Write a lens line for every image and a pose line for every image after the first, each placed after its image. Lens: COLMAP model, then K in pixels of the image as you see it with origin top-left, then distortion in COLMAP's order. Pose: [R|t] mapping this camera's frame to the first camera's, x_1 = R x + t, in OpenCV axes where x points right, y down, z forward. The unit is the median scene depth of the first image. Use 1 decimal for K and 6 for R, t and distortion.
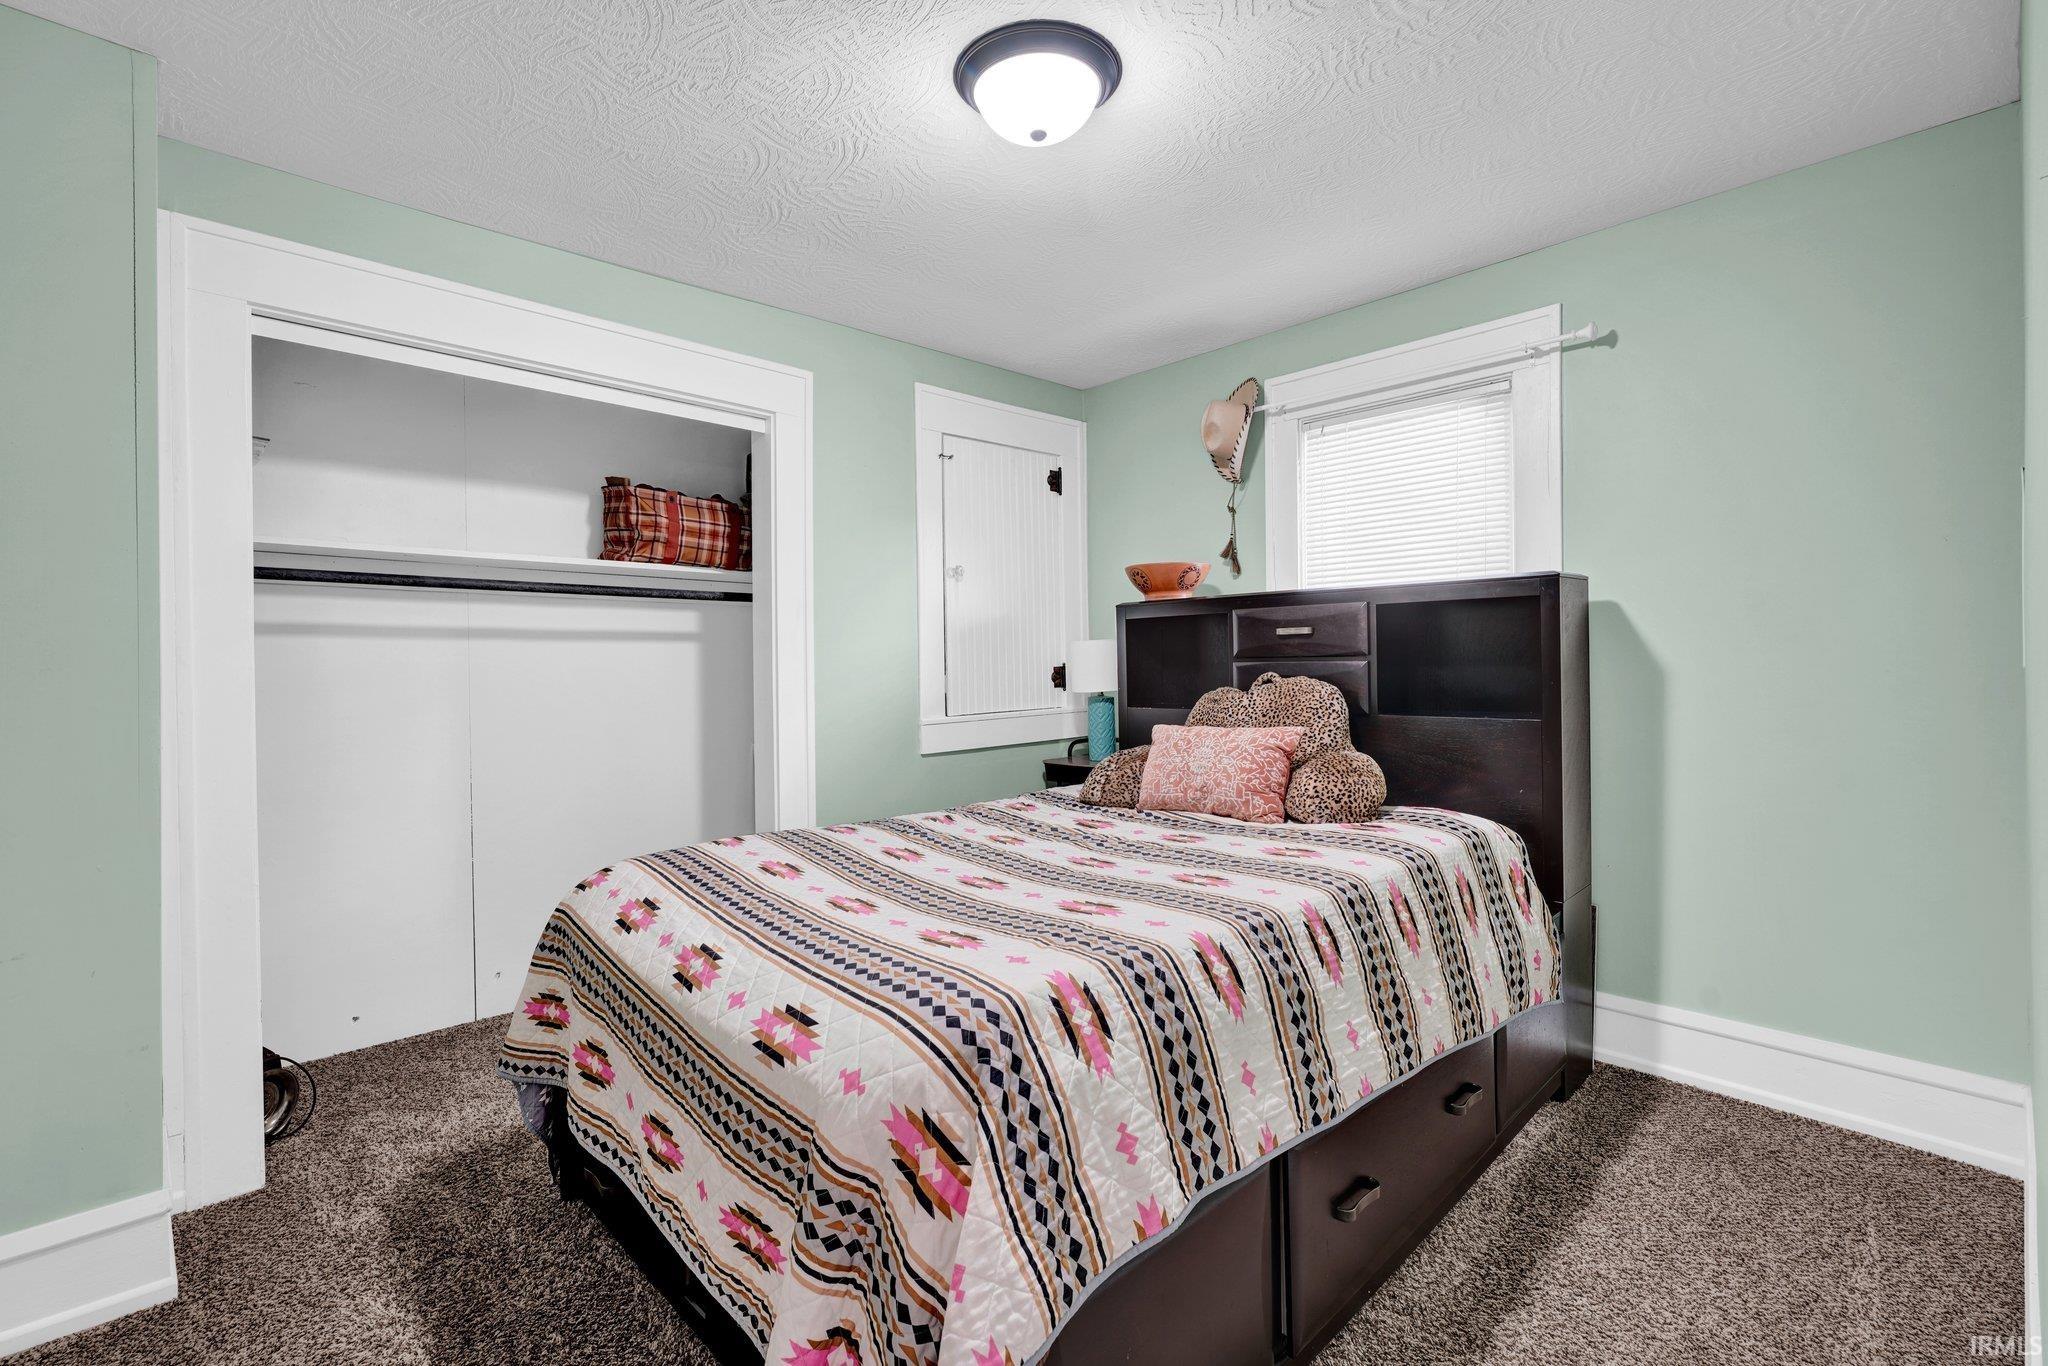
lens RADIAL K [[899.5, 0, 1020.8], [0, 899.5, 647.8], [0, 0, 1]] dist [0.011531, 0.000031]
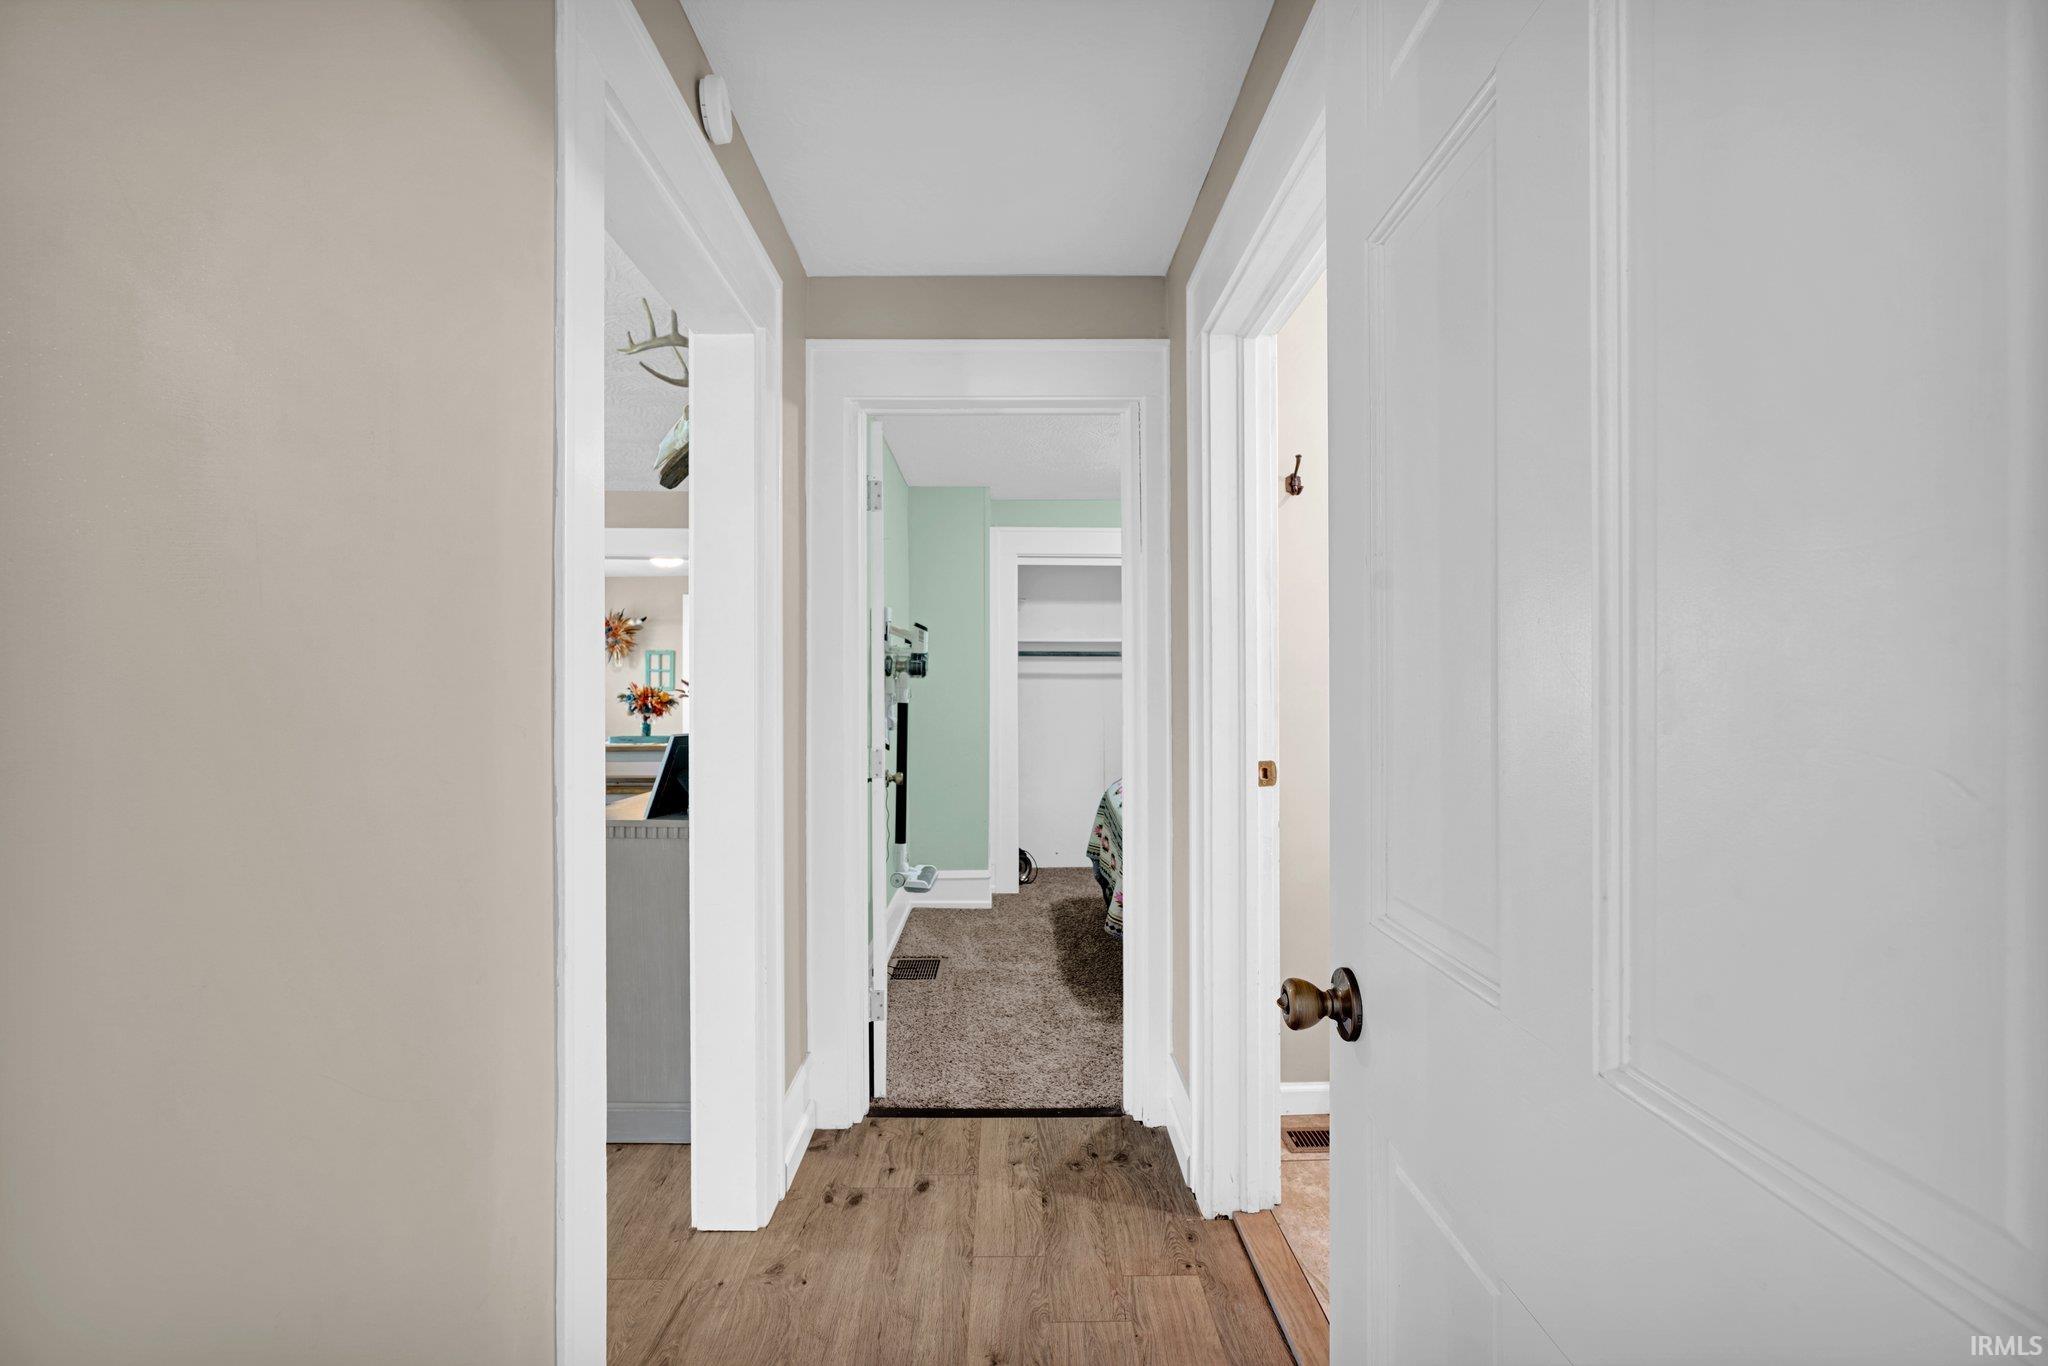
lens RADIAL K [[925.0, 0, 1009.9], [0, 925.0, 686.3], [0, 0, 1]] dist [-0.011259, 0.002504]
pose [[0.728433, 0.009722, -0.685048, 0.926730], [-0.014984, 0.999886, -0.001744, 0.013282], [0.684953, 0.011535, 0.728496, -0.914897]]
